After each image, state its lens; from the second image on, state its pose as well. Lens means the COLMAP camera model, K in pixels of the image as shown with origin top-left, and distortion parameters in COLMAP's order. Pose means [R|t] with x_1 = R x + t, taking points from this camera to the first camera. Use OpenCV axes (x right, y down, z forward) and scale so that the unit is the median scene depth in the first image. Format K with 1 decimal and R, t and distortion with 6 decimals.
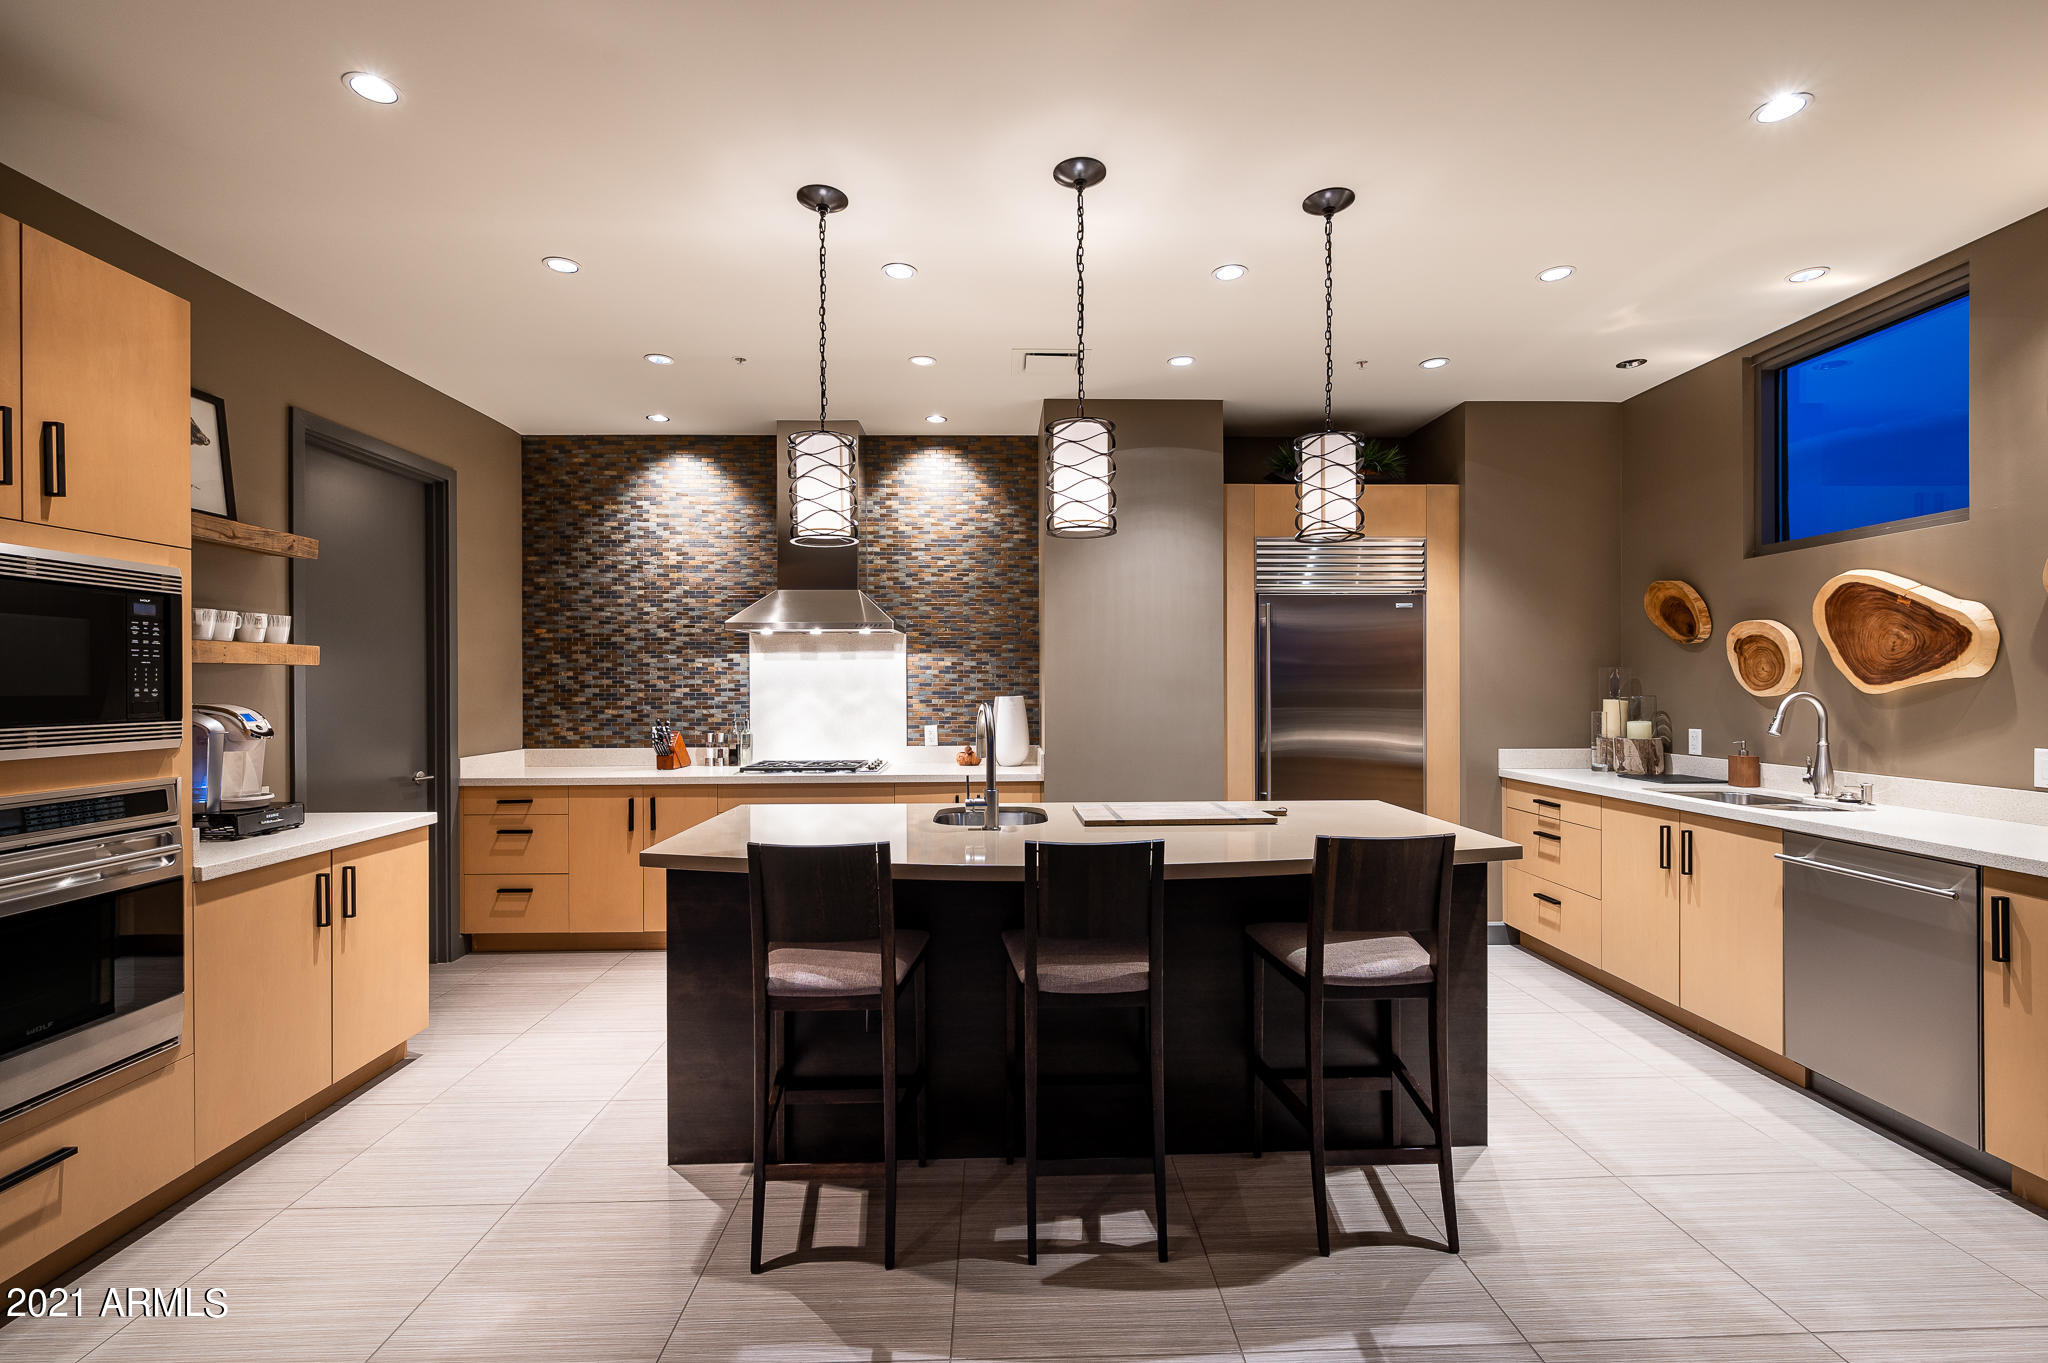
lens RADIAL K [[909.7, 0, 1022.1], [0, 909.7, 682.1], [0, 0, 1]] dist [0.002215, 0.000471]
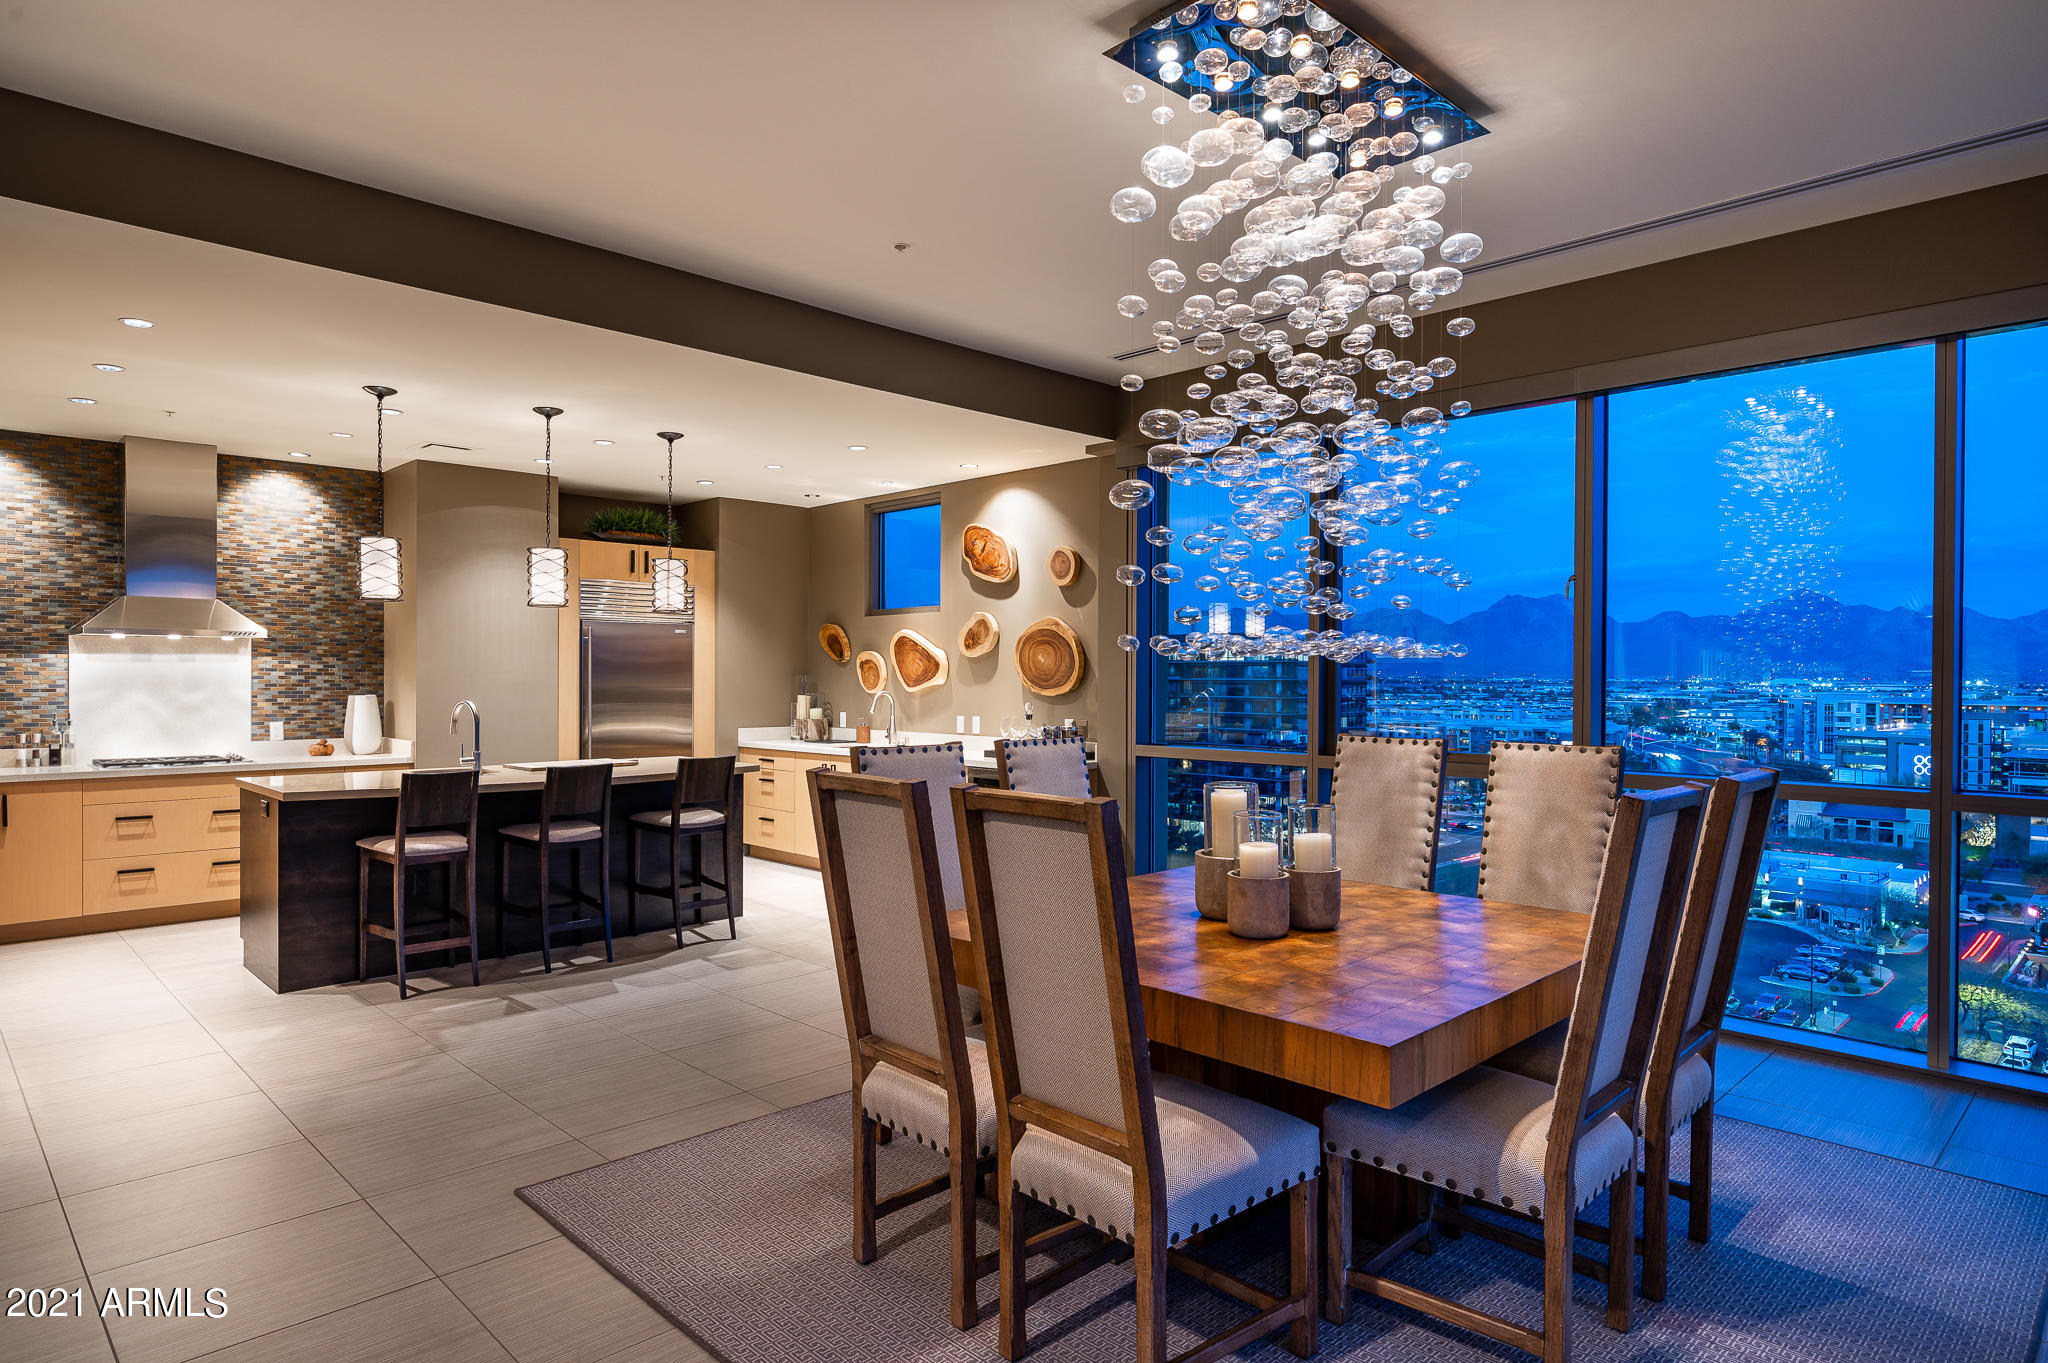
lens RADIAL K [[1162.3, 0, 1010.7], [0, 1162.3, 693.2], [0, 0, 1]] dist [-0.007341, 0.001468]
pose [[0.738340, -0.004129, 0.674416, -0.399034], [-0.006901, 0.999883, 0.013677, -0.013012], [-0.674393, -0.014753, 0.738225, -0.656746]]
